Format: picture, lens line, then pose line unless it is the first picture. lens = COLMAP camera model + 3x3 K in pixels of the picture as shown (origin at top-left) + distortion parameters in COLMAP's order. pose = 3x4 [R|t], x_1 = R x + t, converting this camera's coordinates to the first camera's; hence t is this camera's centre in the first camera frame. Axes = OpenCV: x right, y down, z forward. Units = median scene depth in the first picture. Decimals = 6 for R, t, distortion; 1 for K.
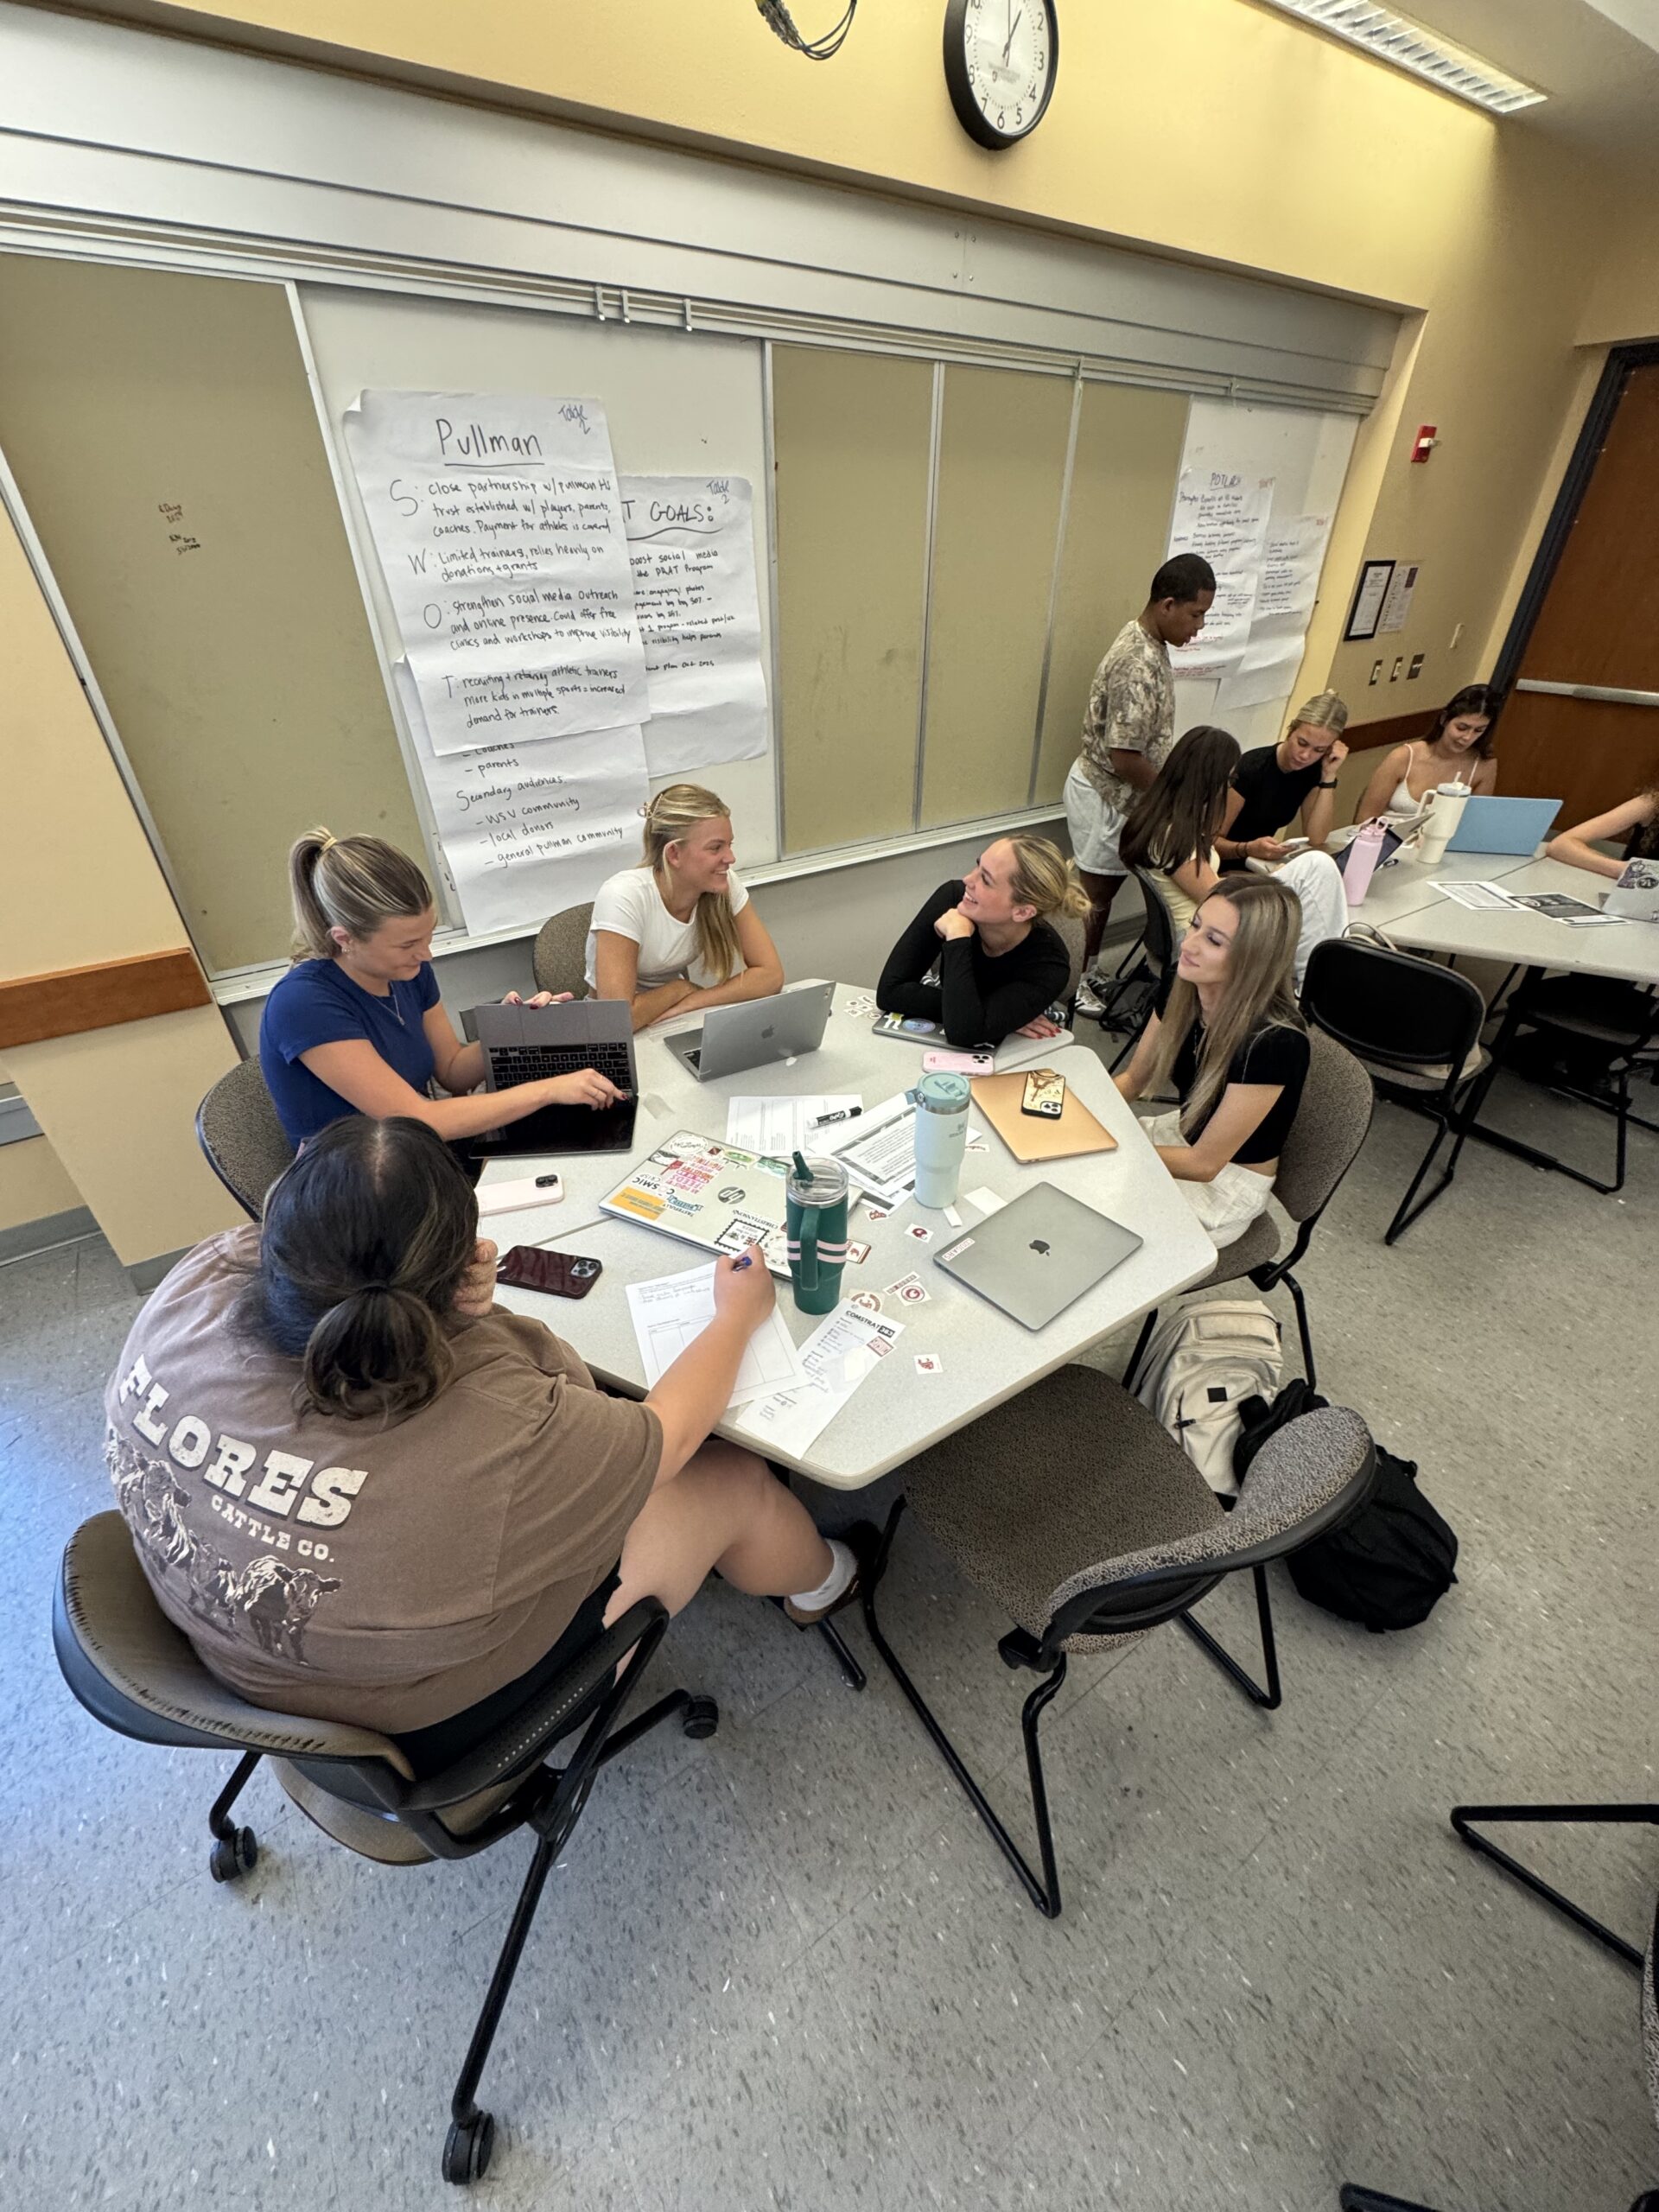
lens RADIAL K [[888.4, 0, 829.2], [0, 888.4, 1090.6], [0, 0, 1]] dist [-0.006403, 0.000266]
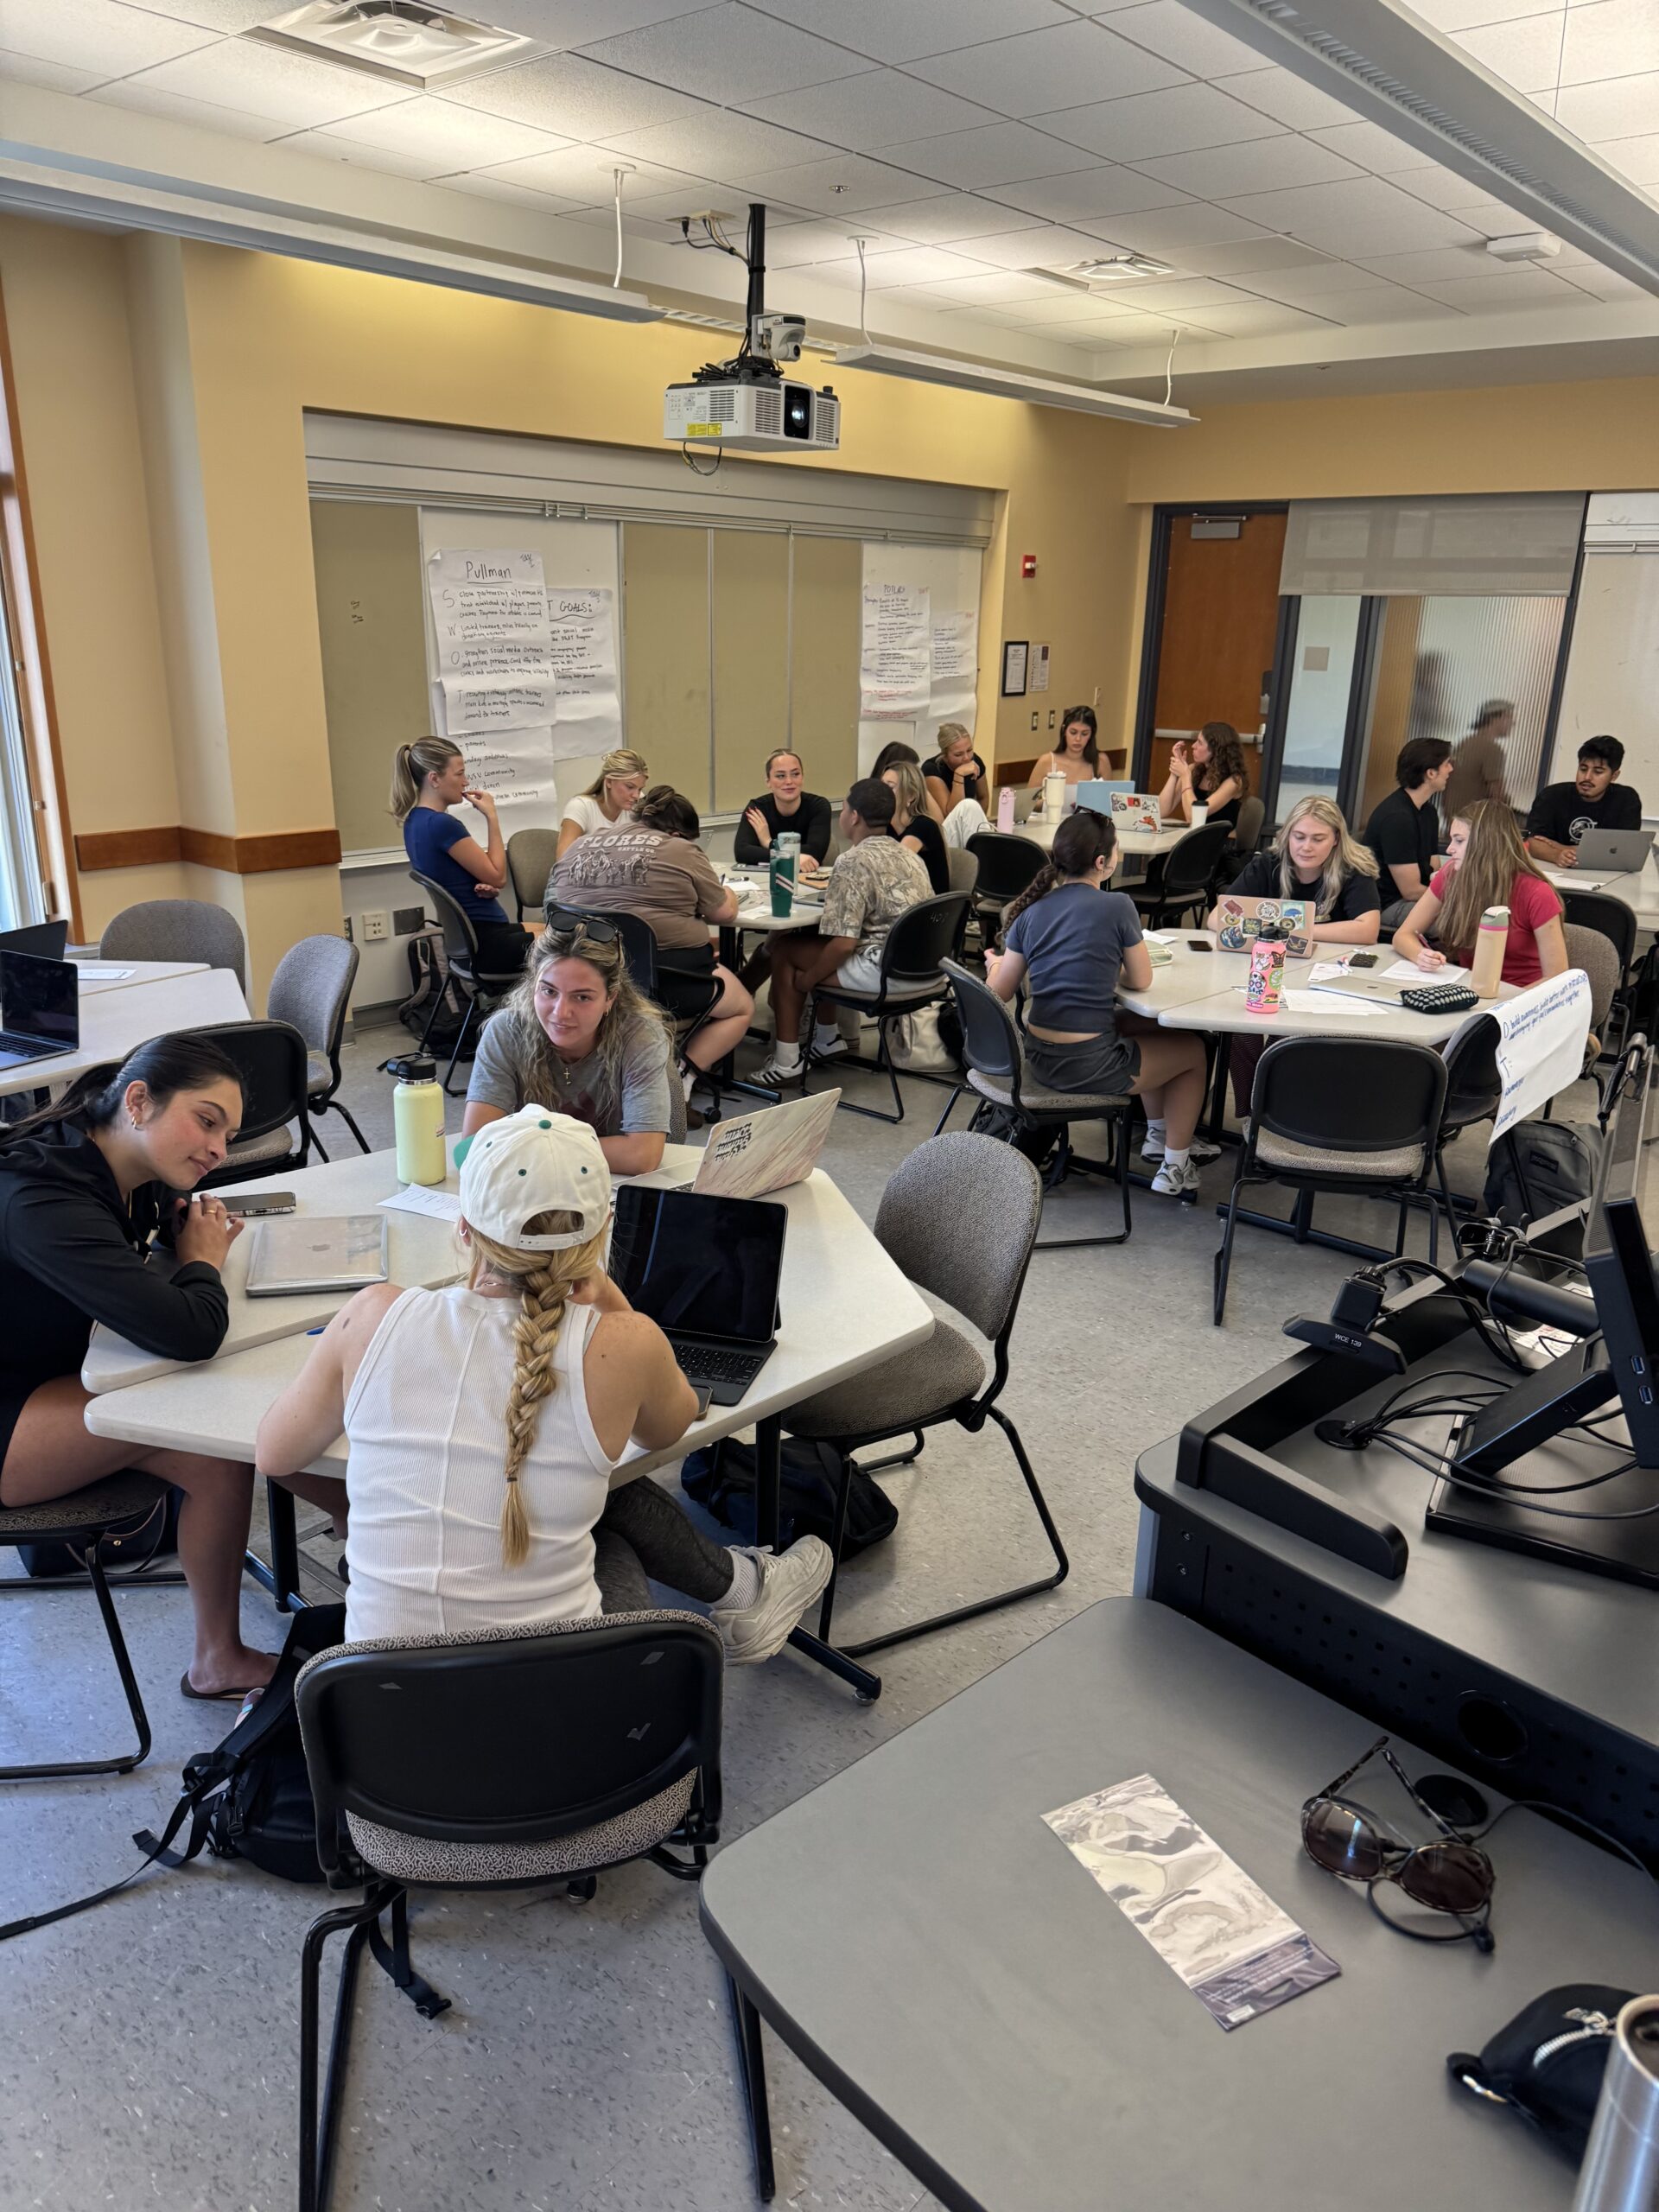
lens RADIAL K [[1560.0, 0, 825.7], [0, 1560.0, 1110.7], [0, 0, 1]] dist [0.054740, -0.003030]
pose [[0.965742, -0.063547, 0.251605, -0.492246], [0.124843, 0.963754, -0.235779, 0.985483], [-0.227502, 0.259113, 0.938671, -1.586041]]
